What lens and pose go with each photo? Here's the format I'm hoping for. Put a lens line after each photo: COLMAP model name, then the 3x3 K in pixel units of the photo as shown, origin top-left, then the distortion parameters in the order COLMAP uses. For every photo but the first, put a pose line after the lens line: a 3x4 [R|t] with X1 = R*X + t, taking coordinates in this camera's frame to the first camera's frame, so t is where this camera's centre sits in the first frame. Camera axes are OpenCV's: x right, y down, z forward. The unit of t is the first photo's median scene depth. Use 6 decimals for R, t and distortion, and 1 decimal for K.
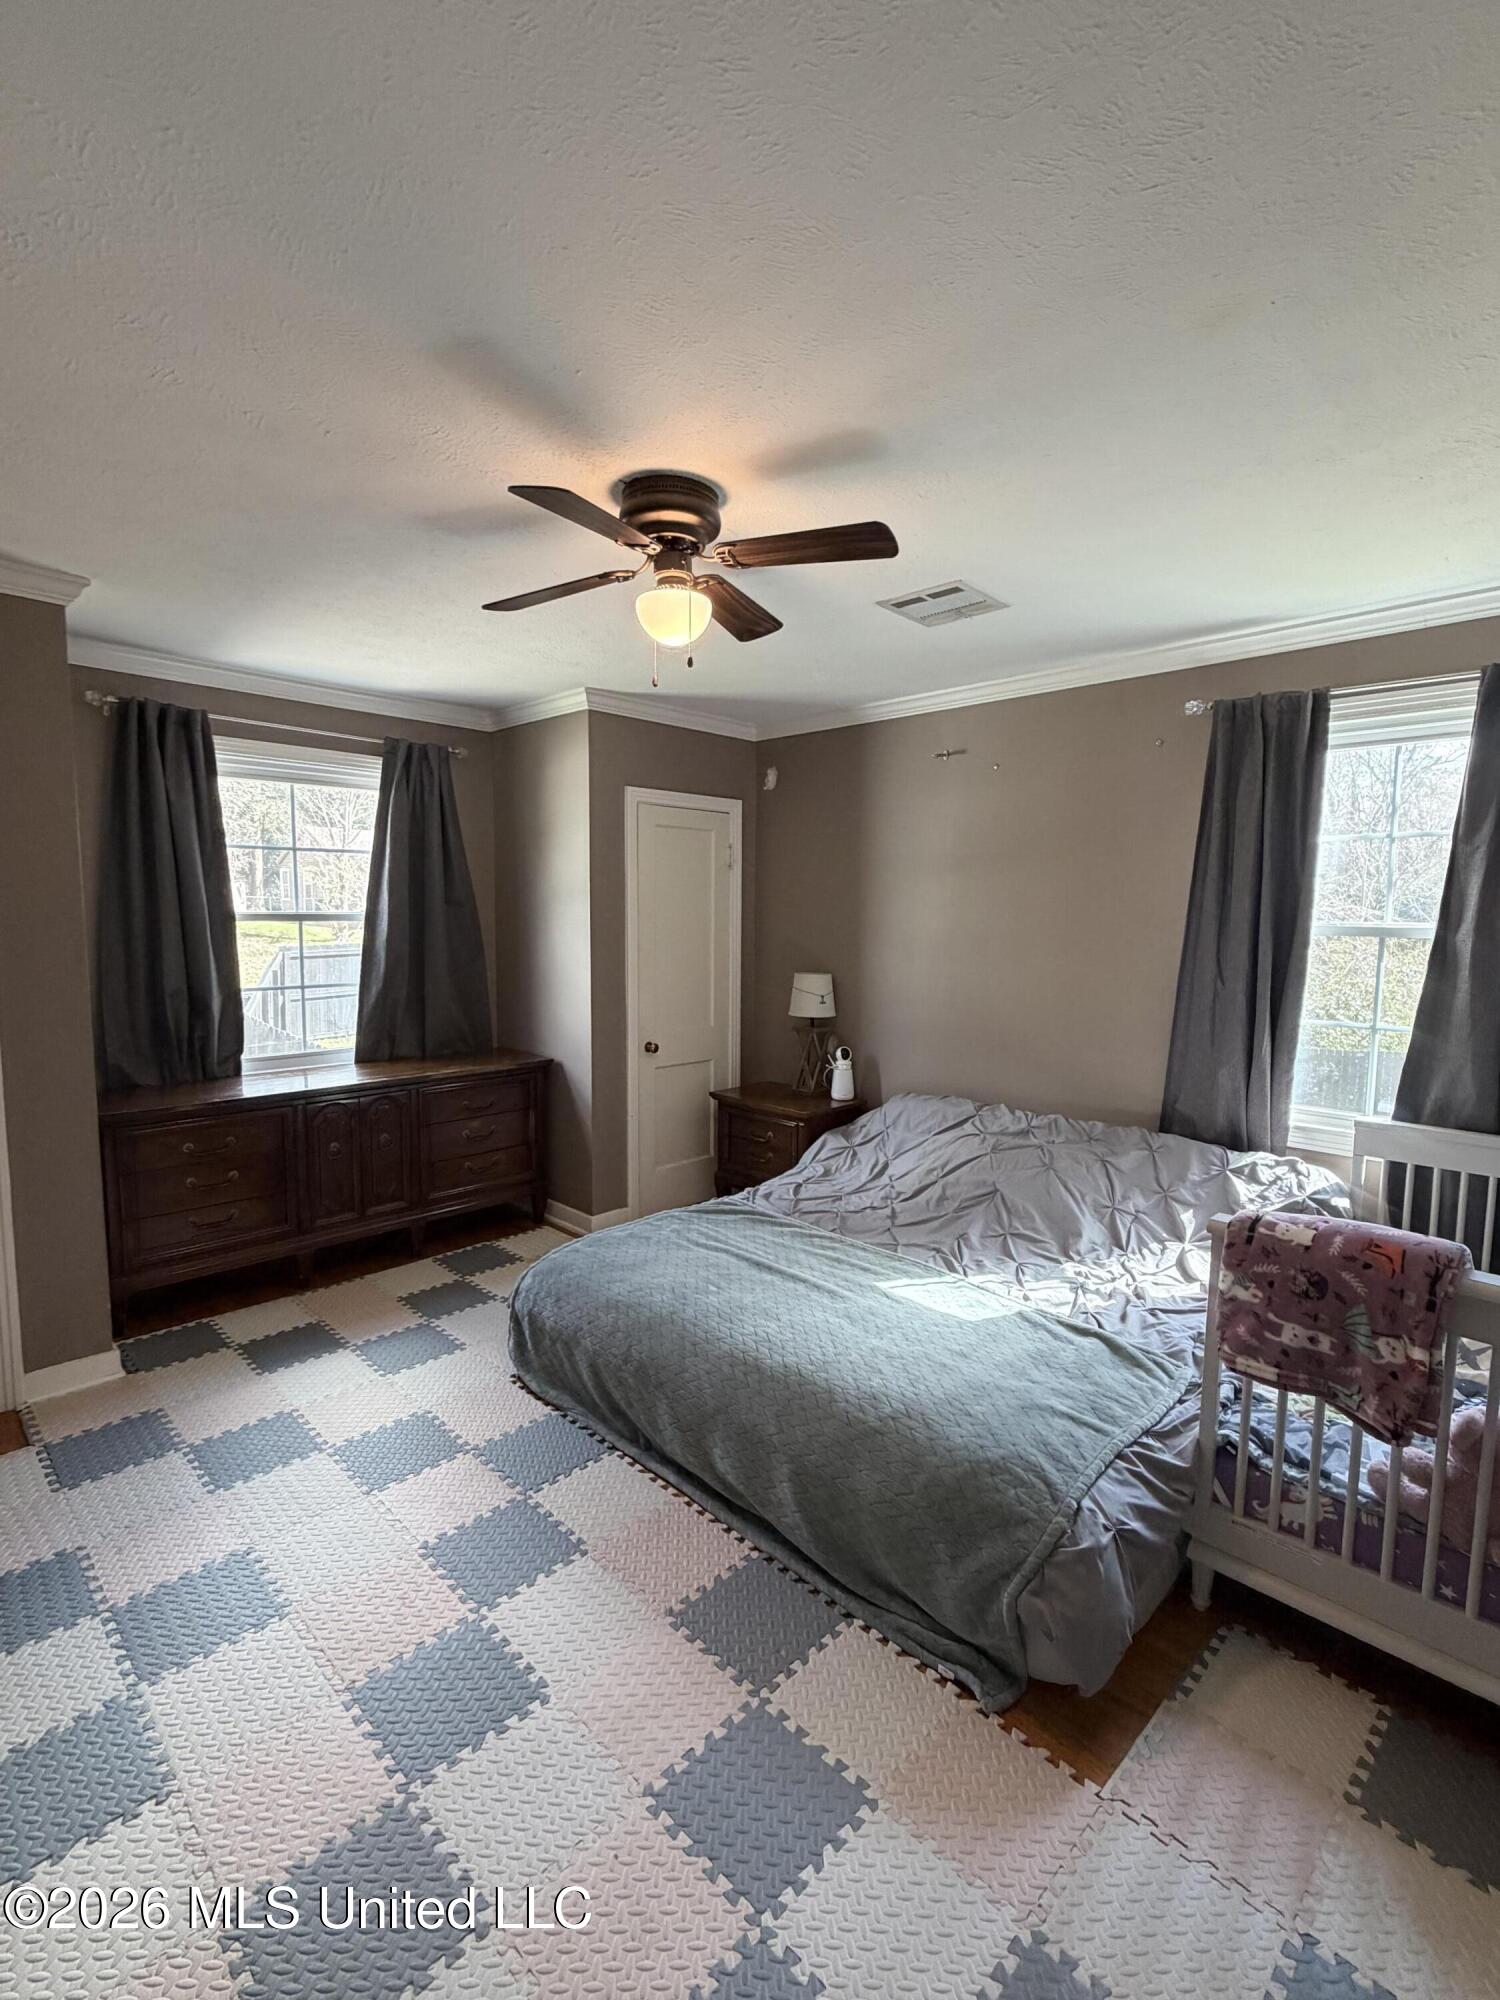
lens RADIAL K [[897.0, 0, 757.8], [0, 897.0, 995.5], [0, 0, 1]] dist [0.002988, -0.000907]
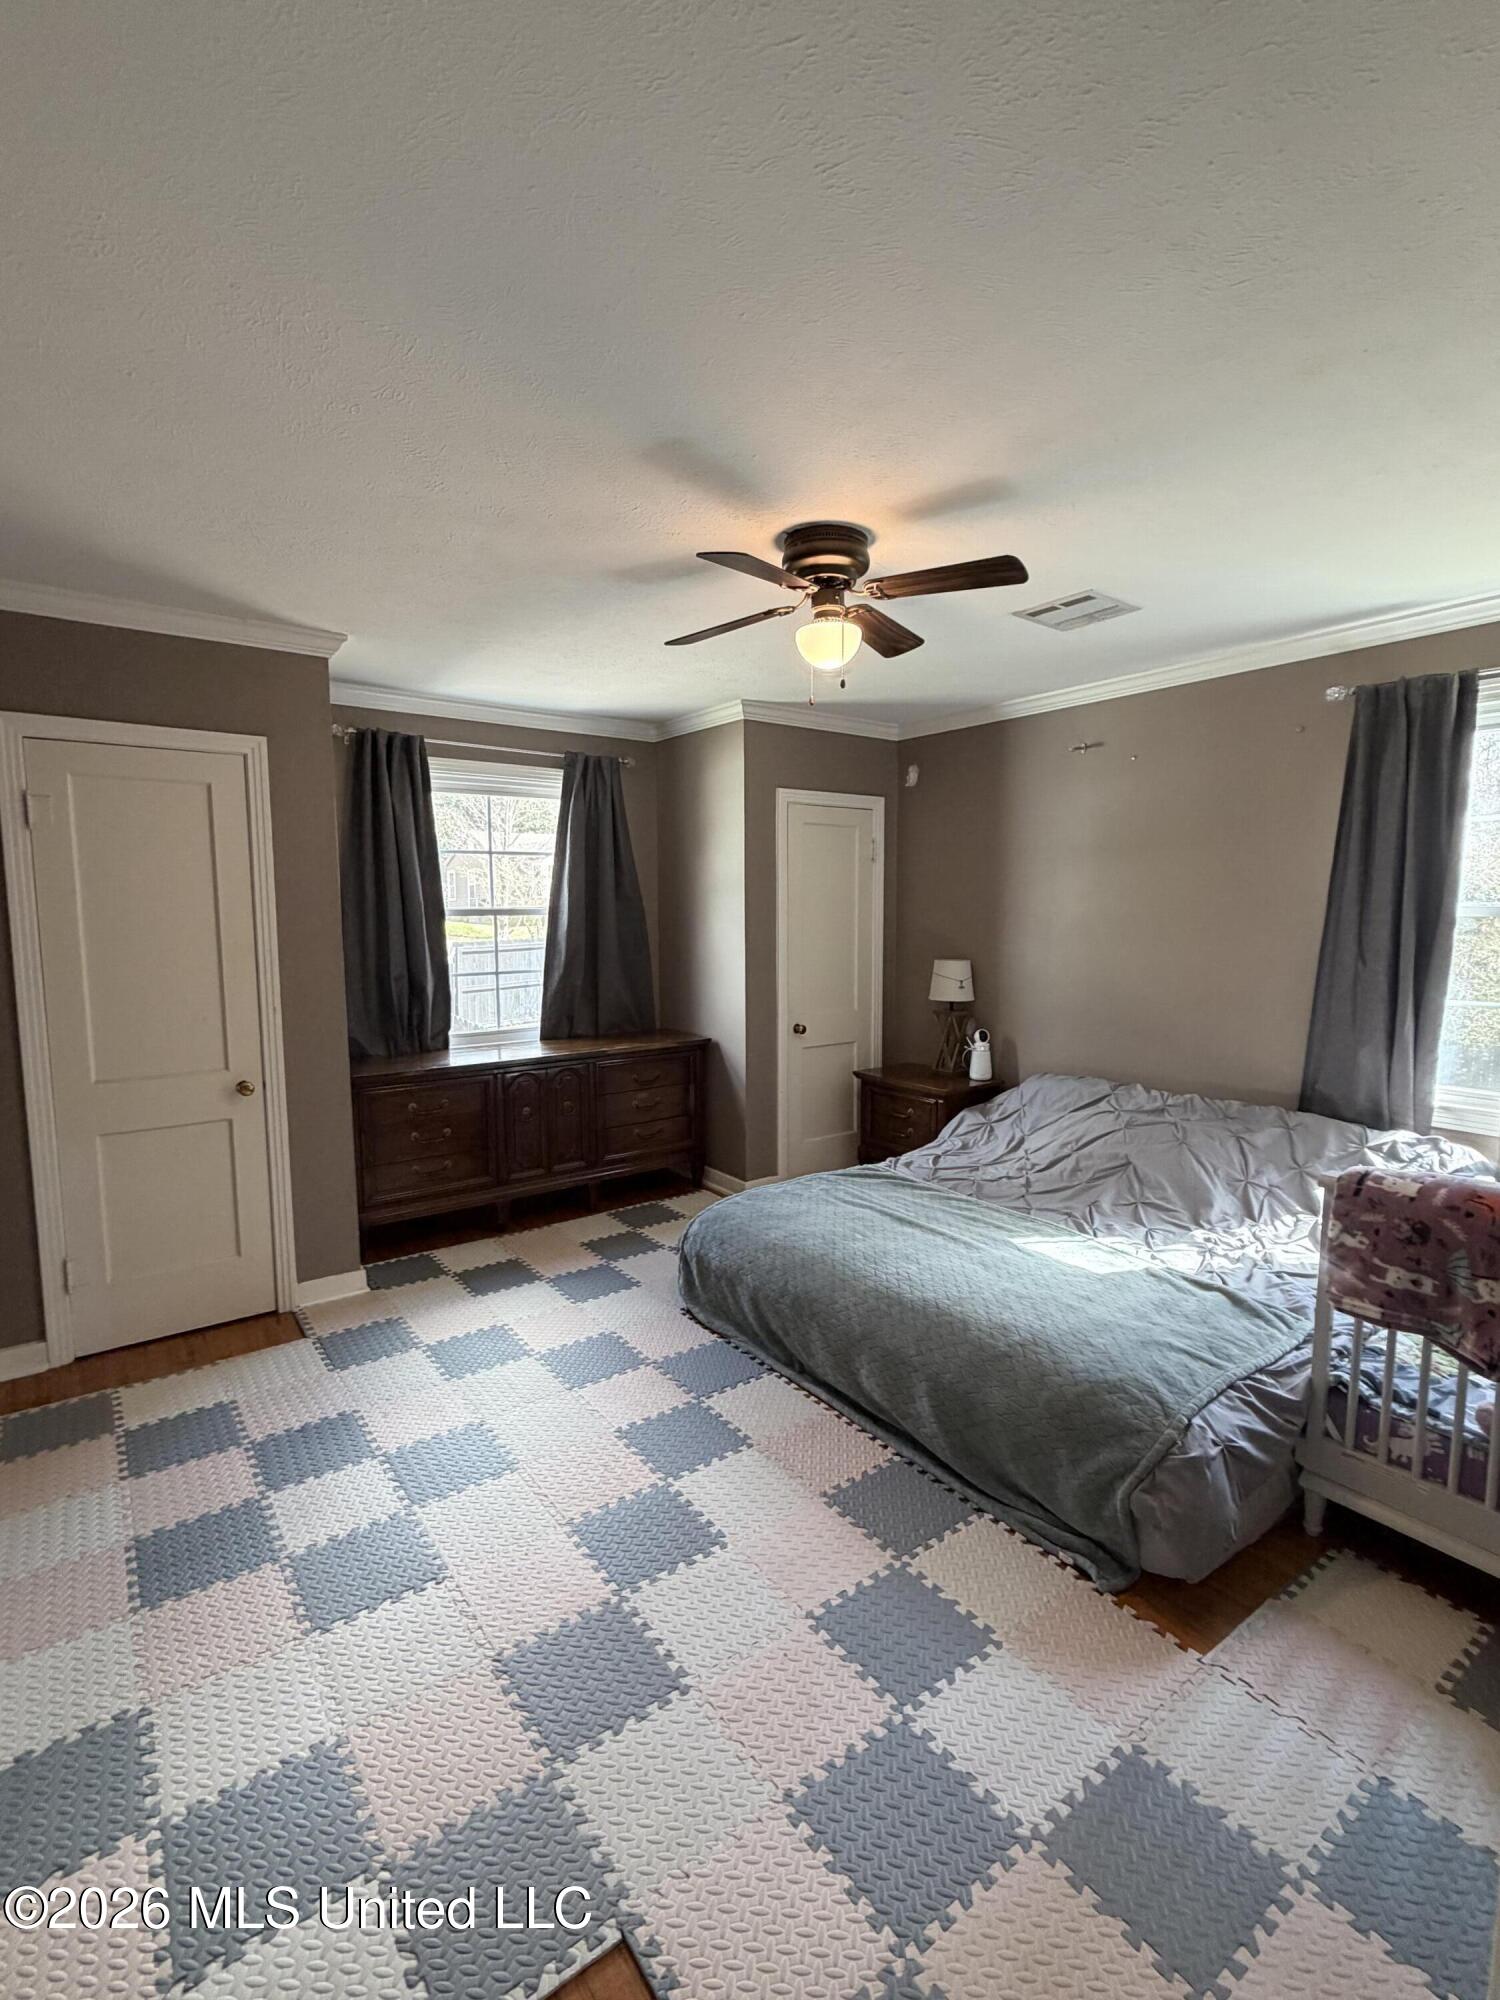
lens RADIAL K [[897.0, 0, 757.8], [0, 897.0, 995.5], [0, 0, 1]] dist [0.002988, -0.000907]
pose [[0.988088, 0.002620, -0.153868, -0.003988], [-0.001712, 0.999980, 0.006033, 0.022646], [0.153881, -0.005698, 0.988073, -0.153595]]
